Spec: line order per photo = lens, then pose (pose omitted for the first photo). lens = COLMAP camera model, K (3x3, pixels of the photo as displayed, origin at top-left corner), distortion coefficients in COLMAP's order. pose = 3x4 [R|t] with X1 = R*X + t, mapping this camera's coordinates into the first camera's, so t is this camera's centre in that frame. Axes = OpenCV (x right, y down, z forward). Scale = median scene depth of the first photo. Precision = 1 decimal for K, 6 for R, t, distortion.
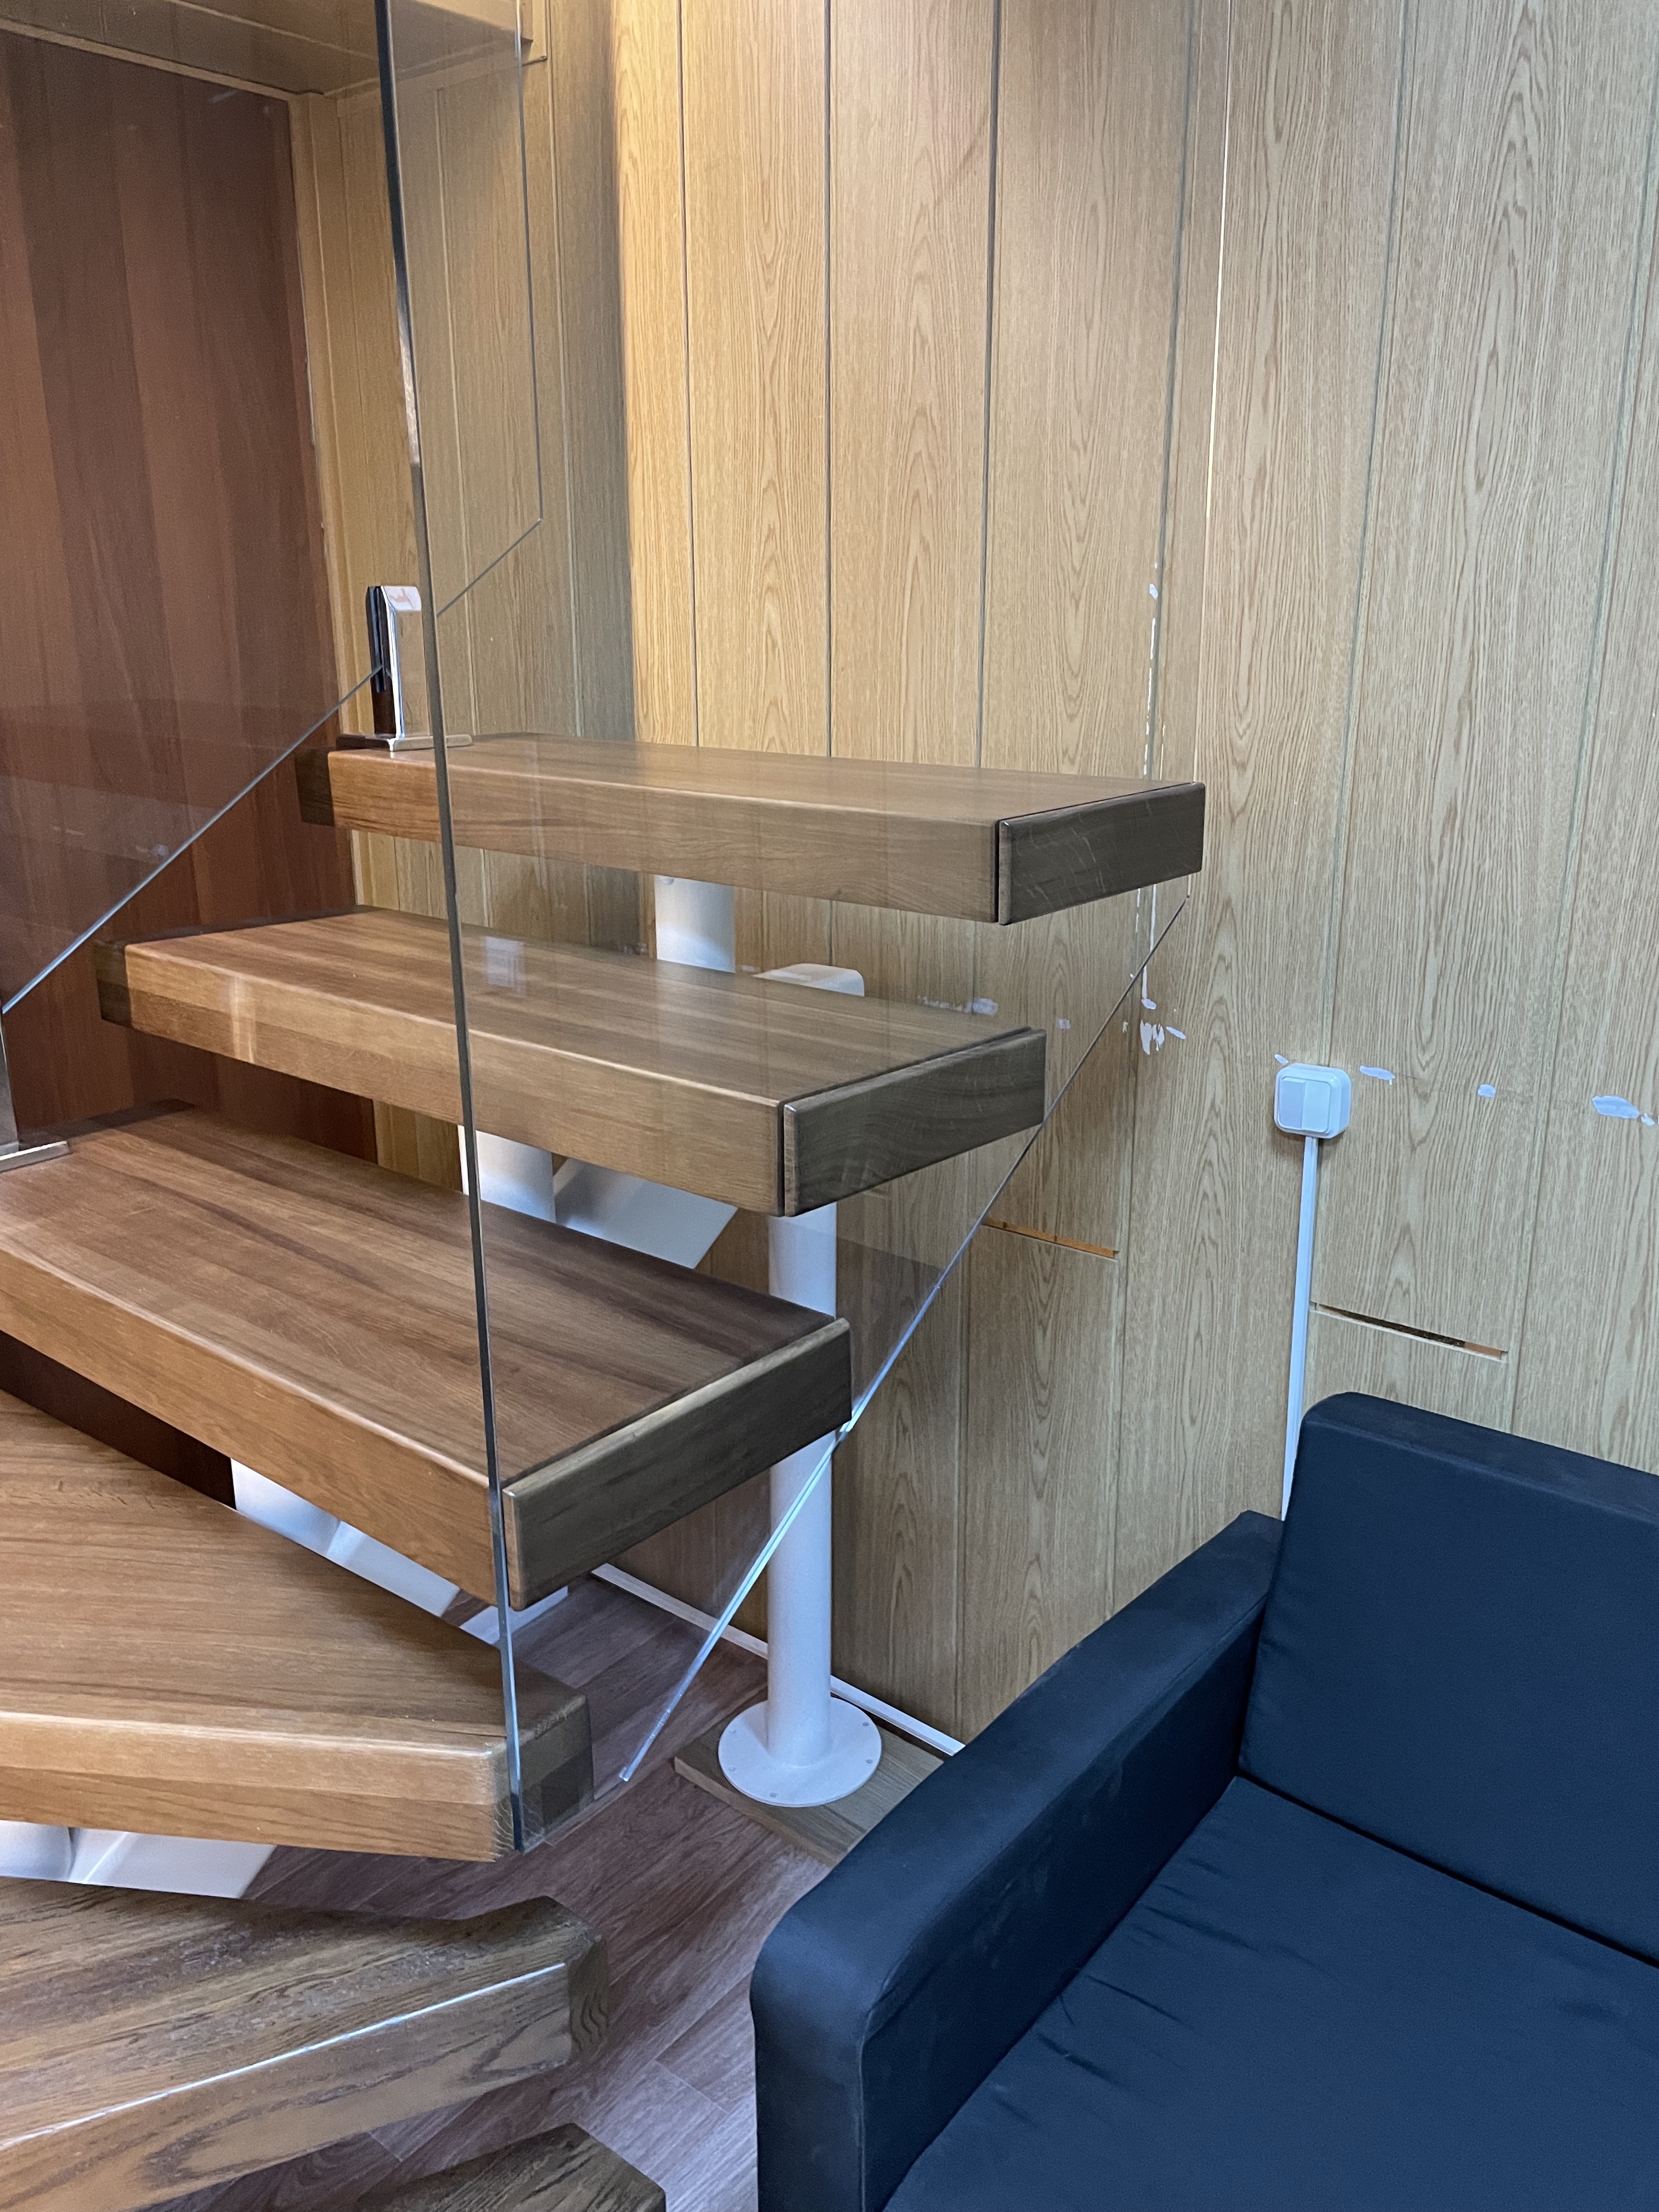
lens RADIAL K [[1696.0, 0, 842.0], [0, 1696.0, 1101.8], [0, 0, 1]] dist [0.088905, -0.129463]
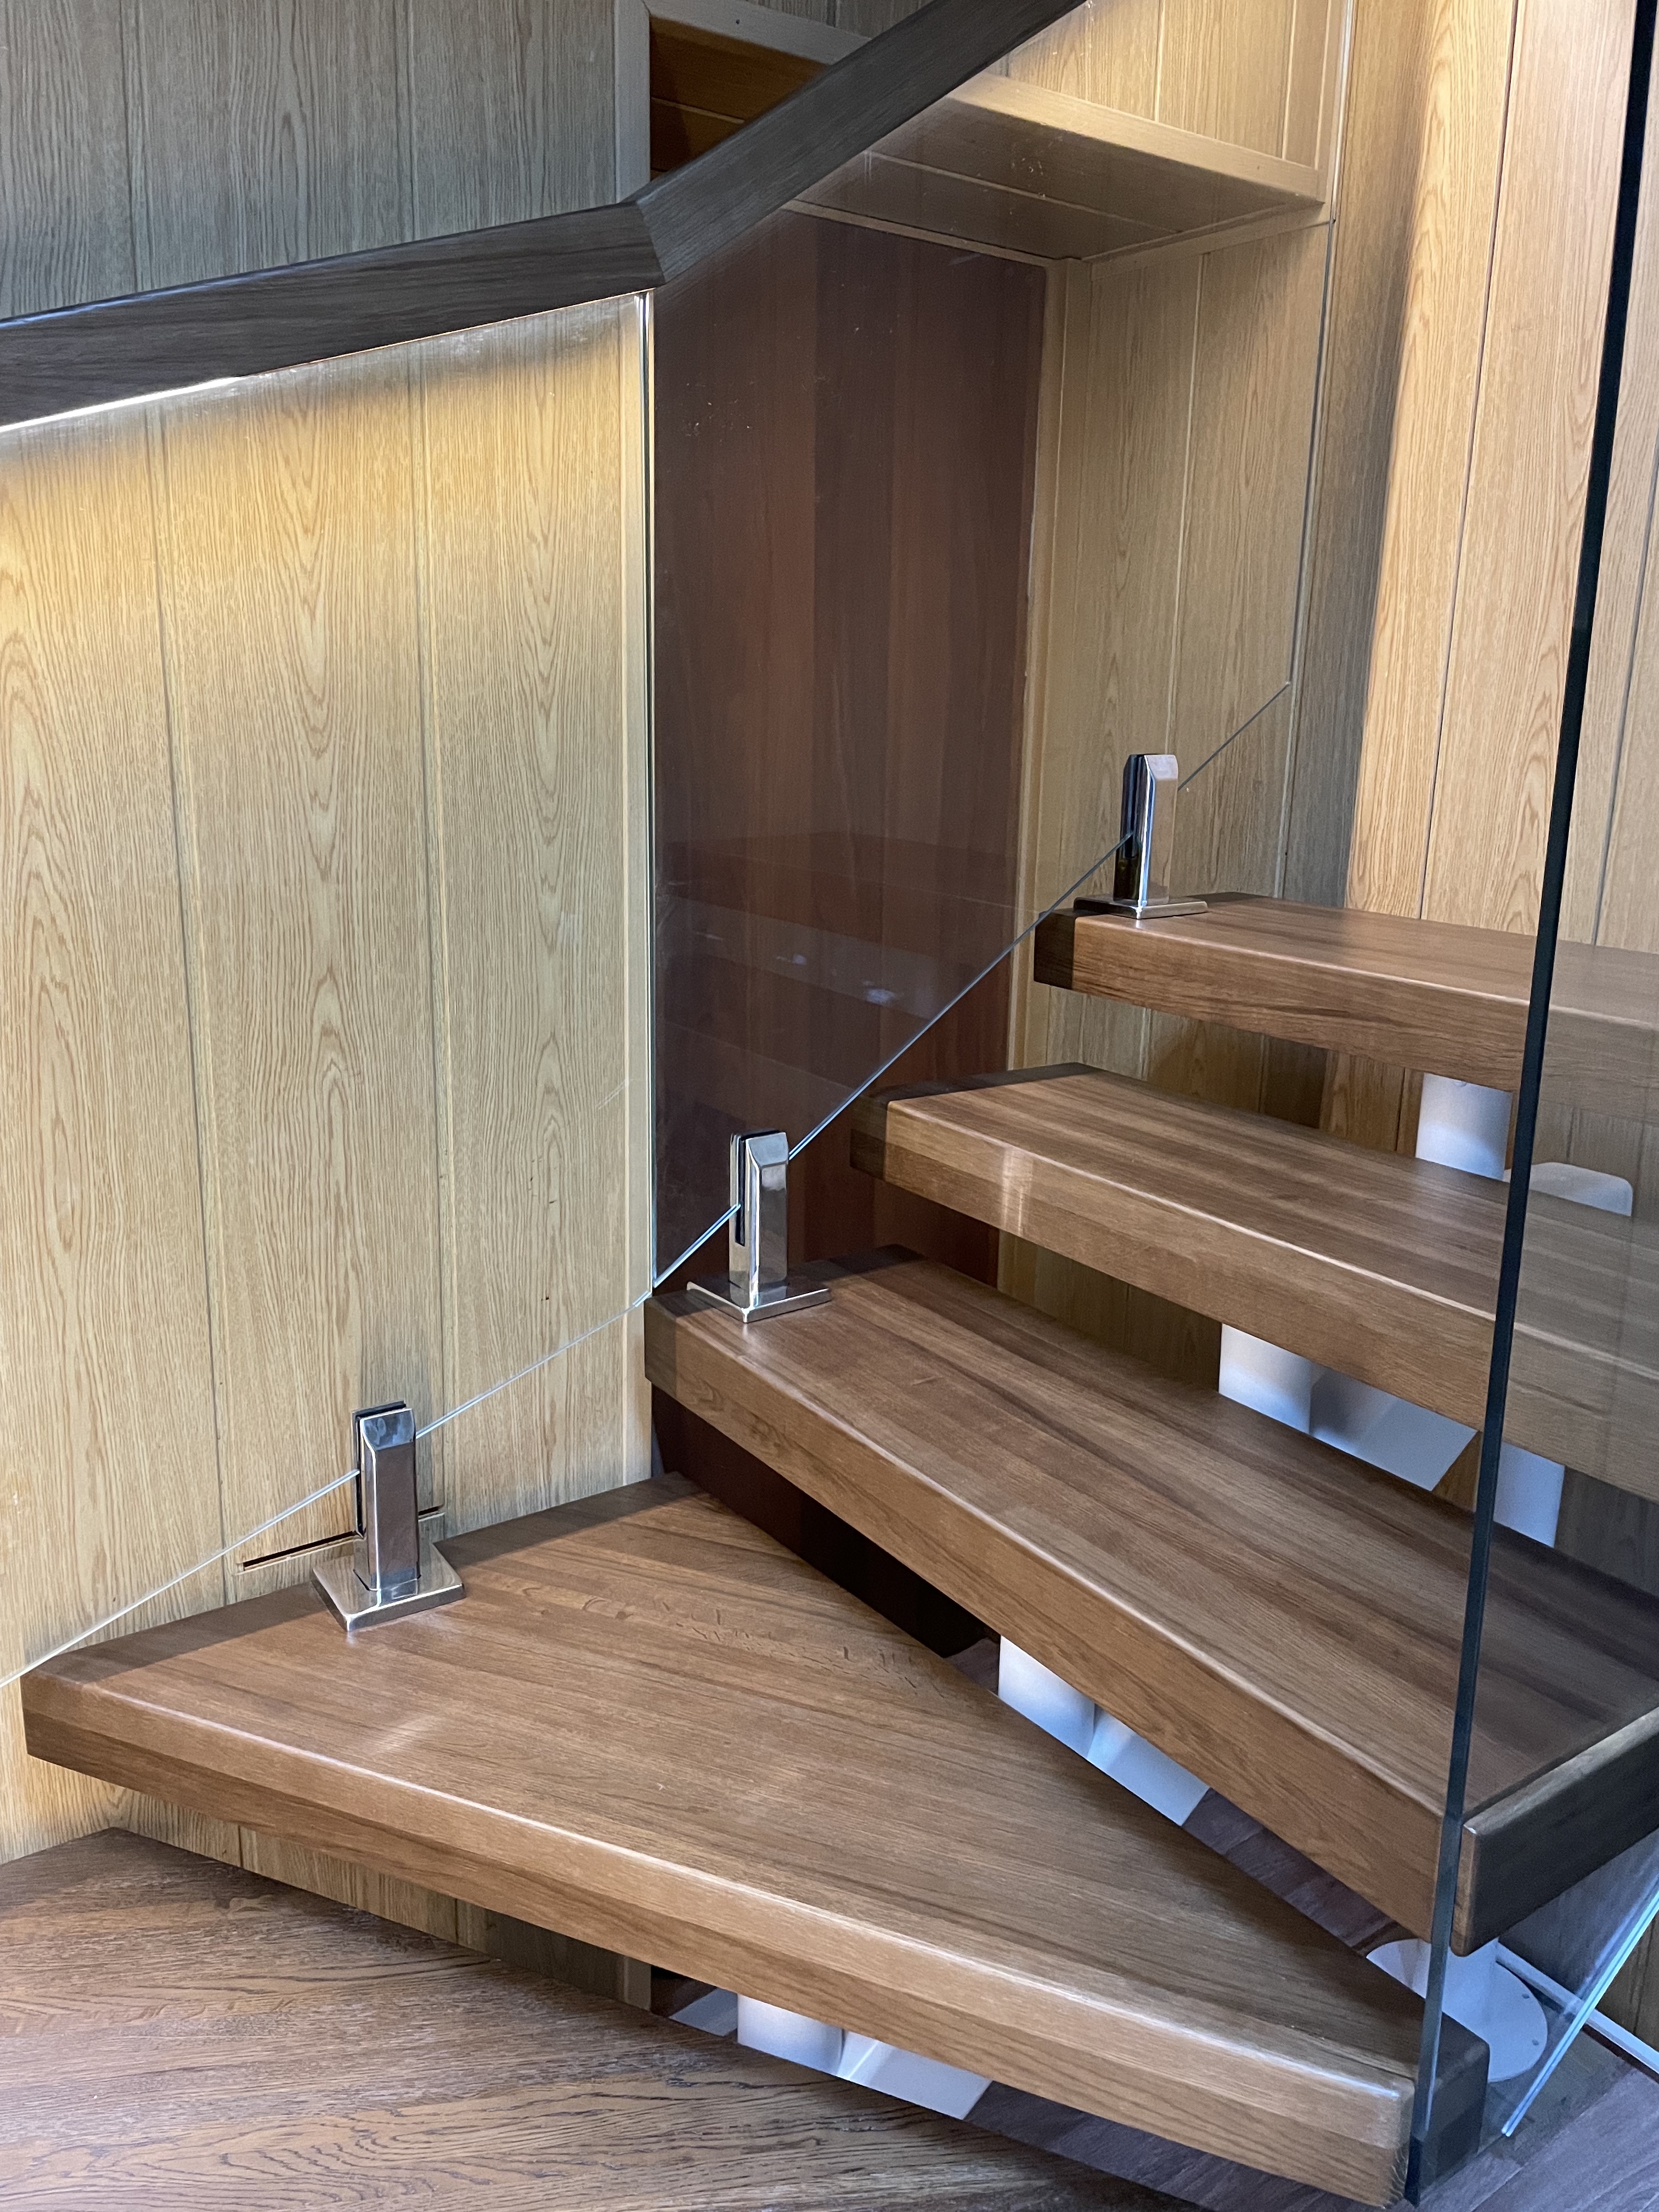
lens RADIAL K [[1696.0, 0, 842.0], [0, 1696.0, 1101.8], [0, 0, 1]] dist [0.088905, -0.129463]
pose [[0.962227, 0.082876, -0.259329, -0.191918], [-0.094455, 0.994999, -0.032489, -0.059094], [0.255339, 0.055757, 0.965242, 0.003781]]
